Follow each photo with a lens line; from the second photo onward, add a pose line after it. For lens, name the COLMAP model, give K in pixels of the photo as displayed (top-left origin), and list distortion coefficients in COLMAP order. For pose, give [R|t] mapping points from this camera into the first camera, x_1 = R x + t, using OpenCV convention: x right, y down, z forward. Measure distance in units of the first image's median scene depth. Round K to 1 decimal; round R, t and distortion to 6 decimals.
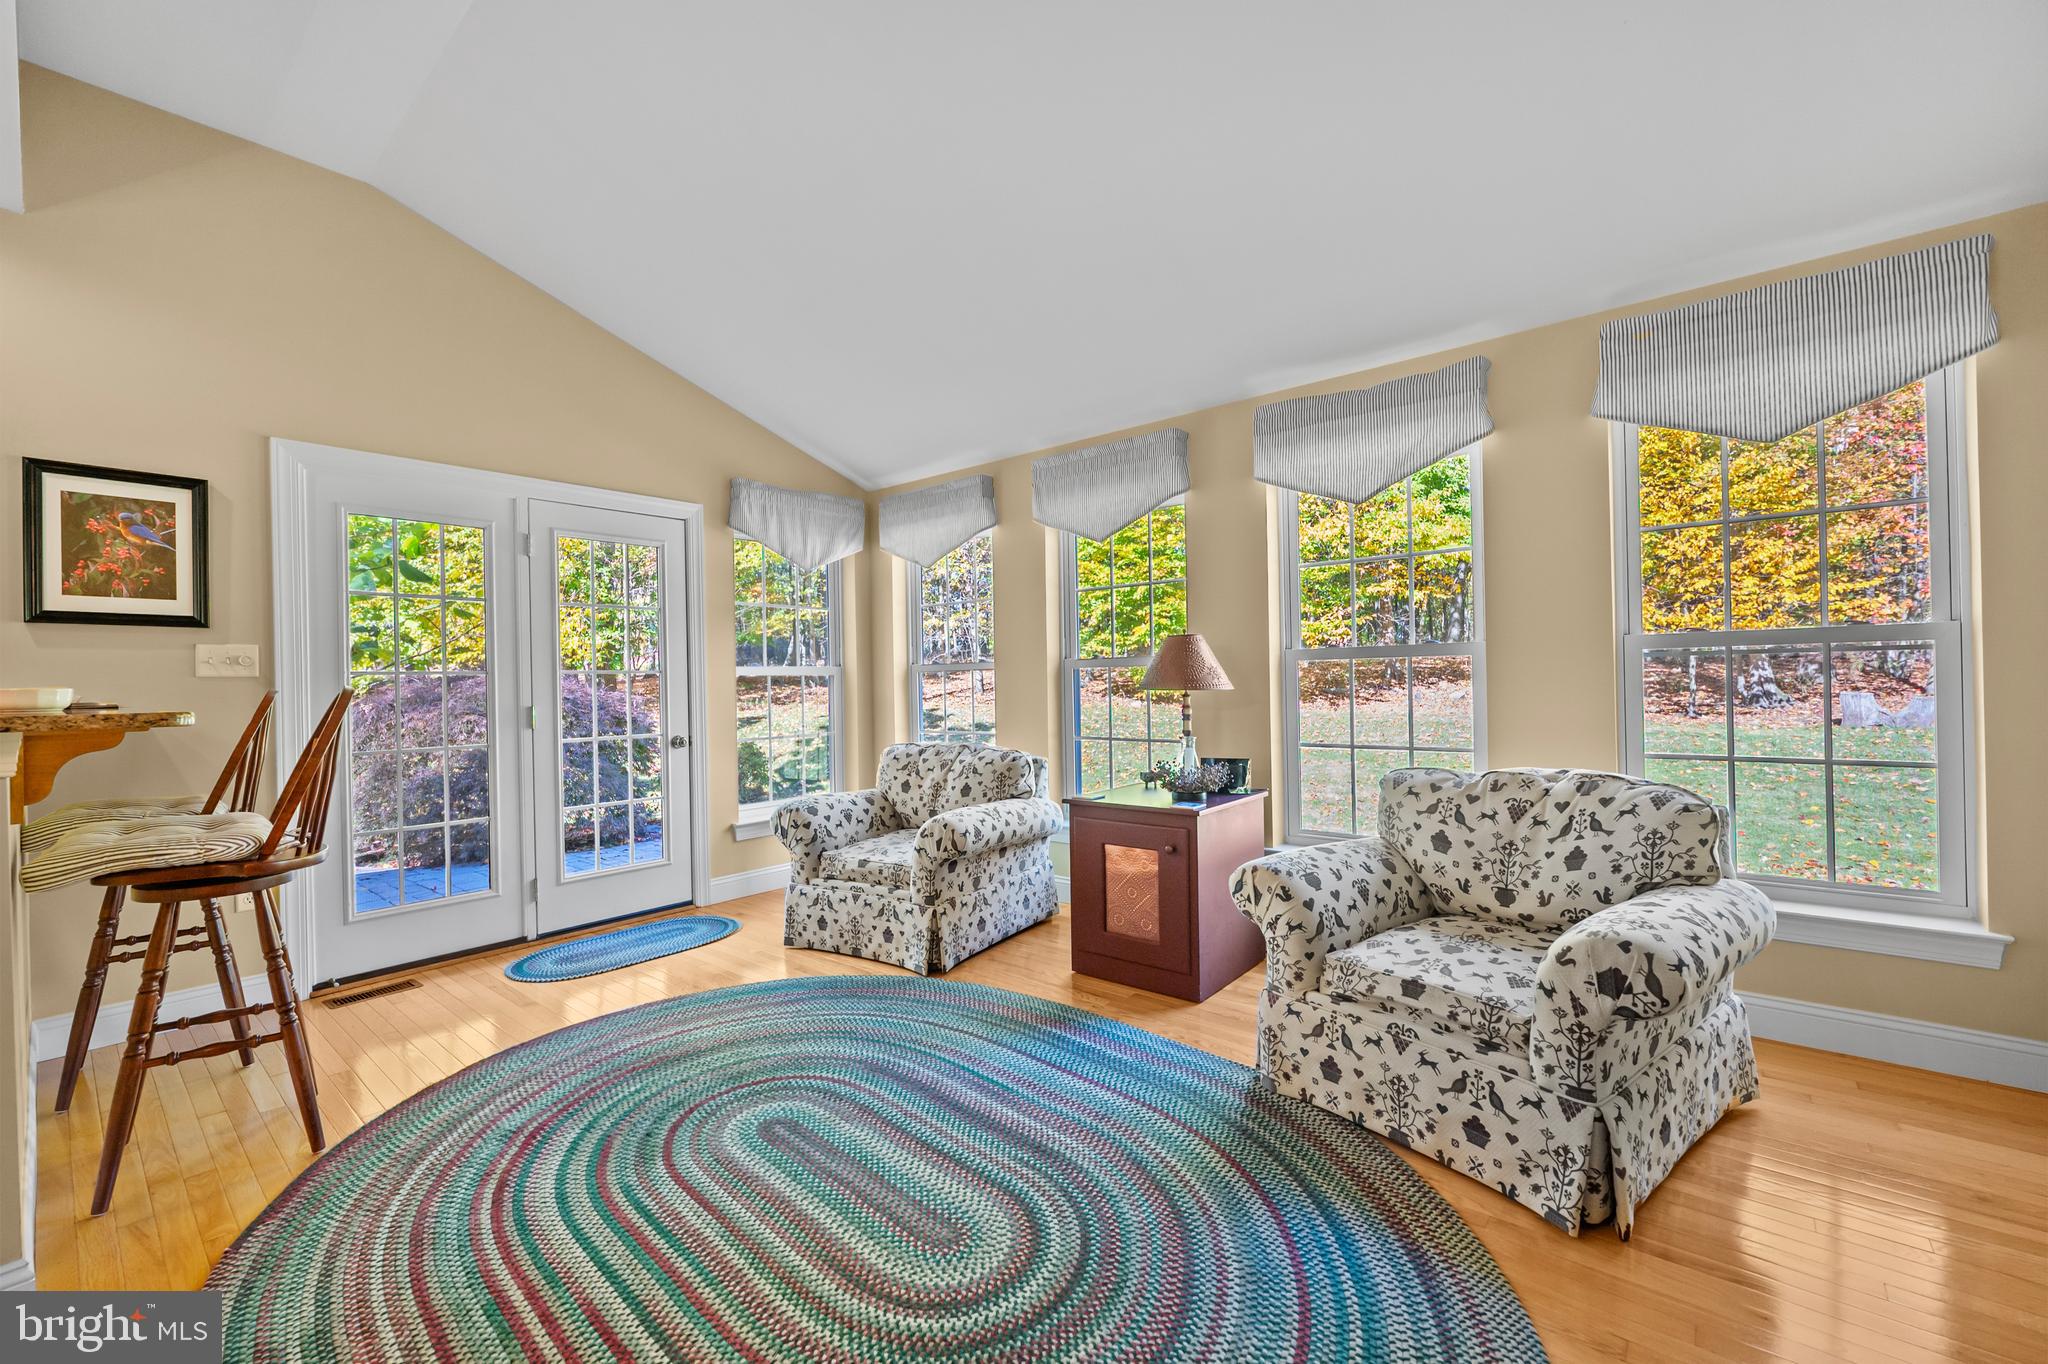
lens RADIAL K [[828.4, 0, 1022.4], [0, 828.4, 680.3], [0, 0, 1]] dist [-0.006472, 0.001064]
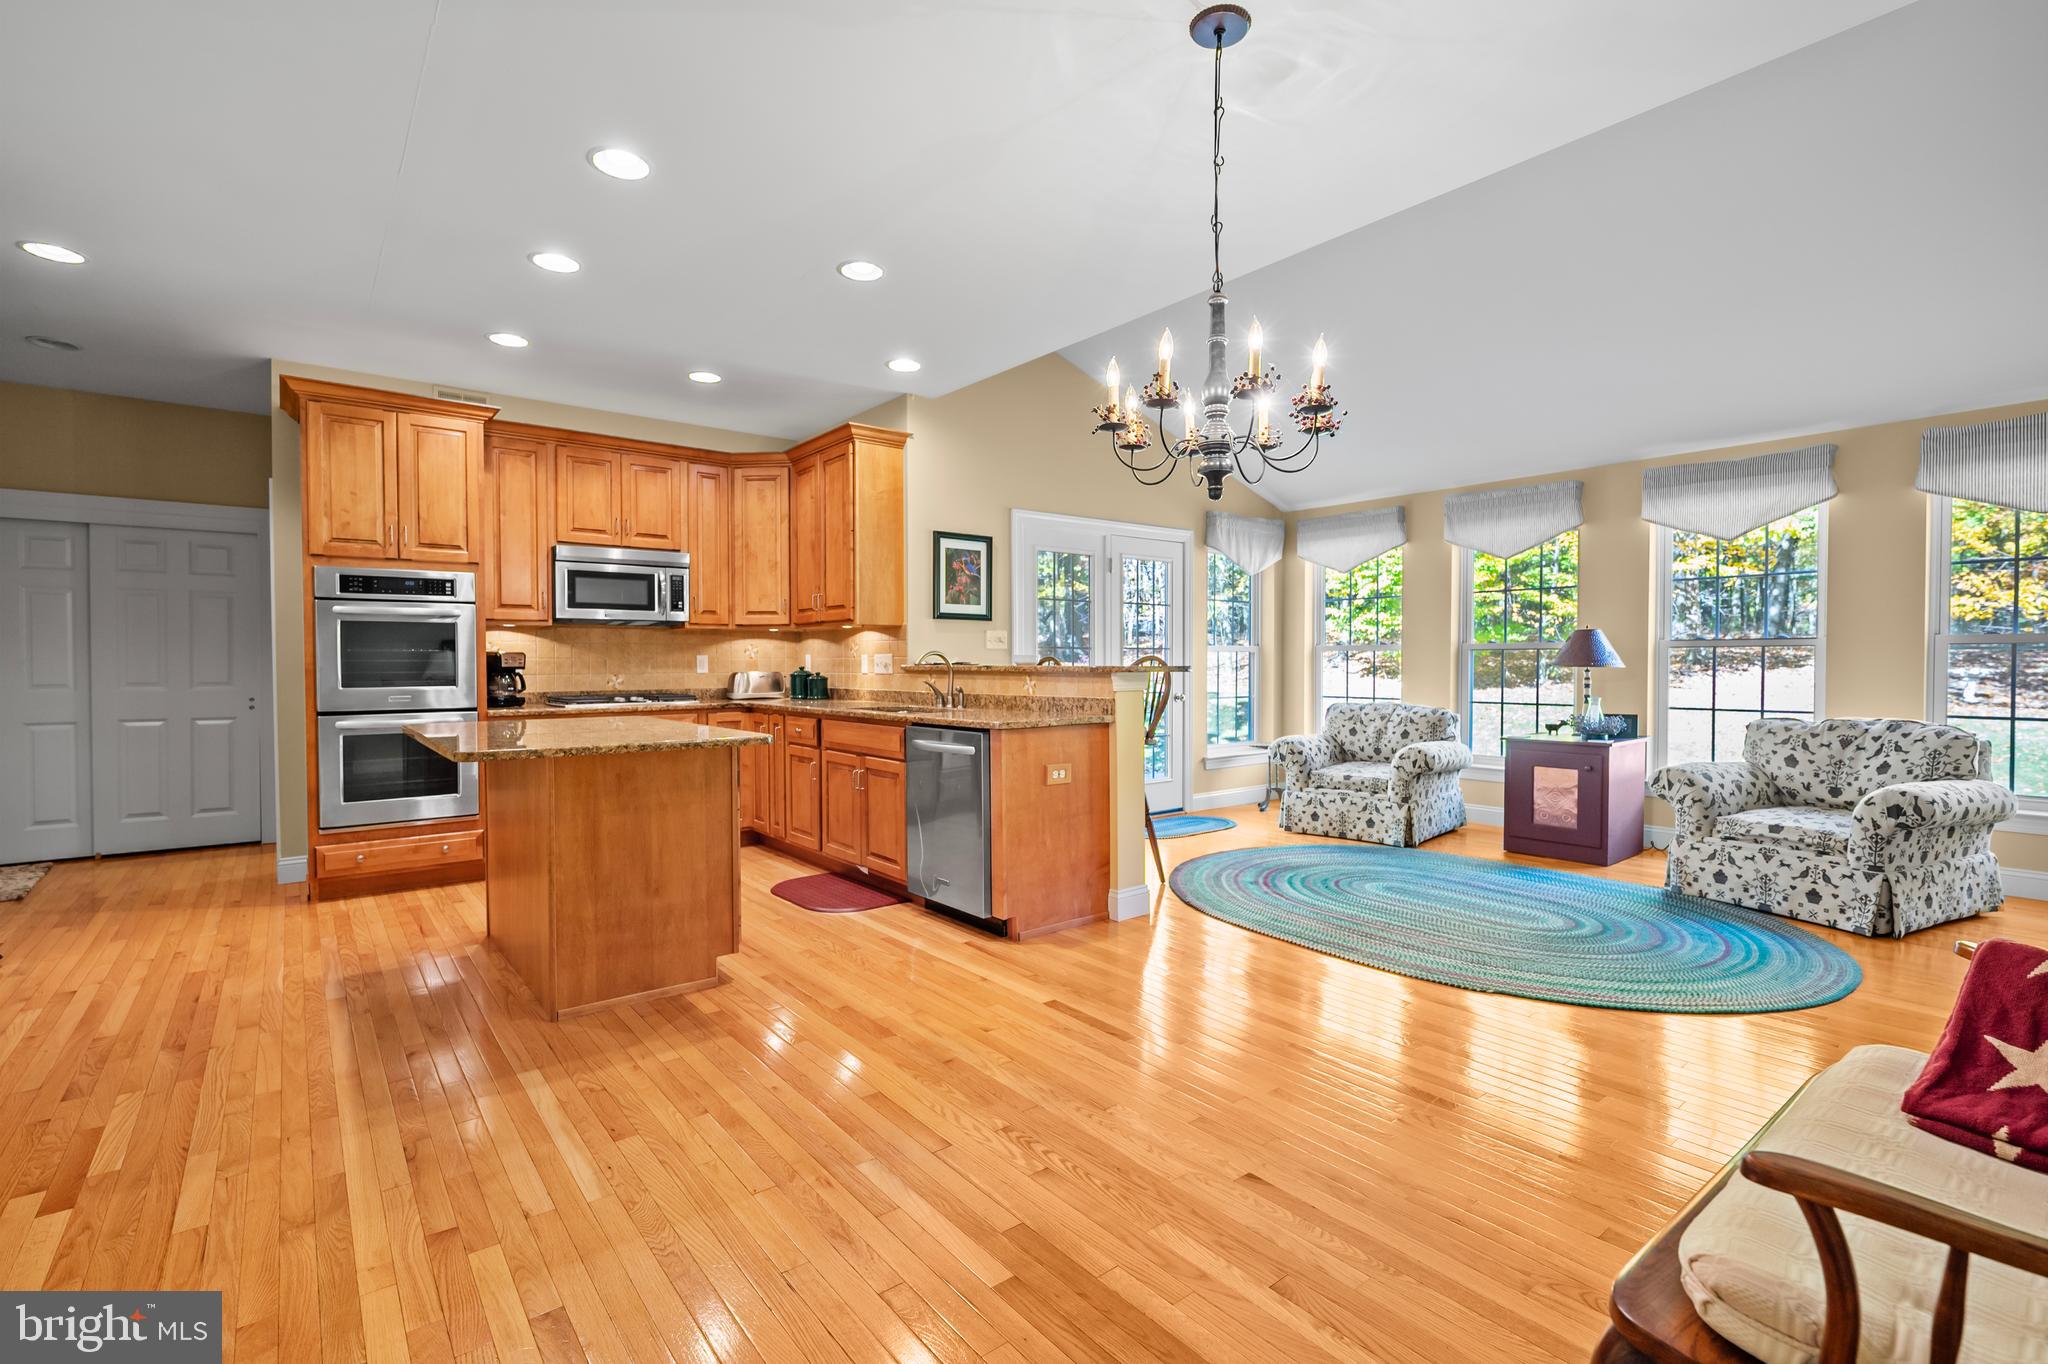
lens RADIAL K [[922.8, 0, 1019.1], [0, 922.8, 681.9], [0, 0, 1]] dist [-0.004421, 0.000640]
pose [[0.979893, 0.021550, -0.198357, -0.561864], [-0.016405, 0.999486, 0.027544, 0.011539], [0.198849, -0.023736, 0.979743, -0.962301]]
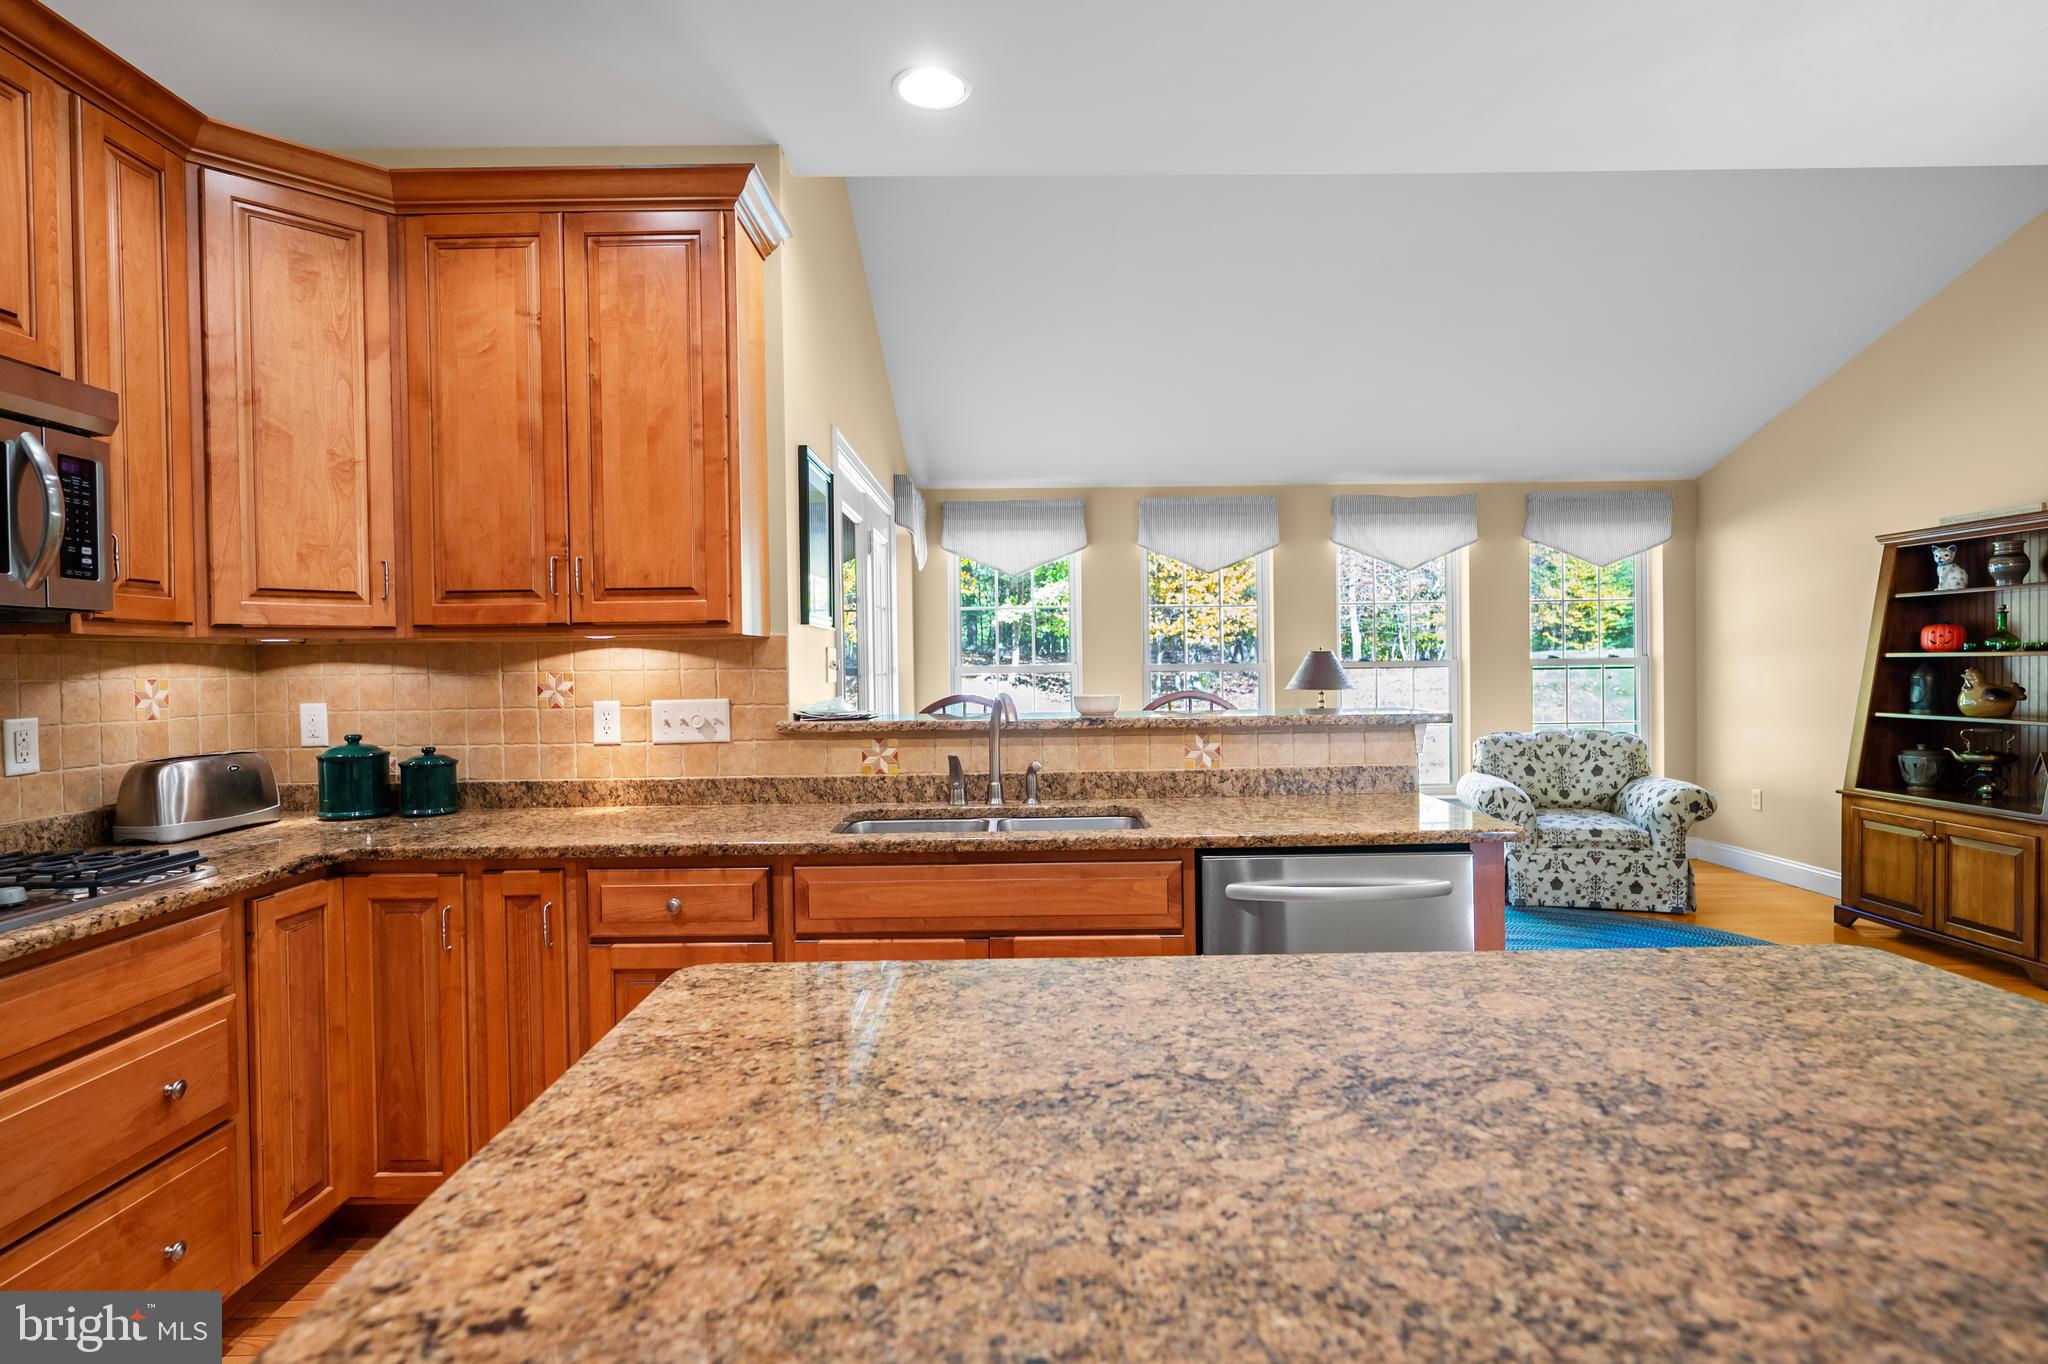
lens RADIAL K [[1051.4, 0, 1018.6], [0, 1051.4, 681.7], [0, 0, 1]] dist [-0.001936, 0.000879]
pose [[0.762599, -0.001358, 0.646870, -1.675551], [-0.001786, 0.999990, 0.004205, -0.010805], [-0.646869, -0.004362, 0.762589, -0.051823]]
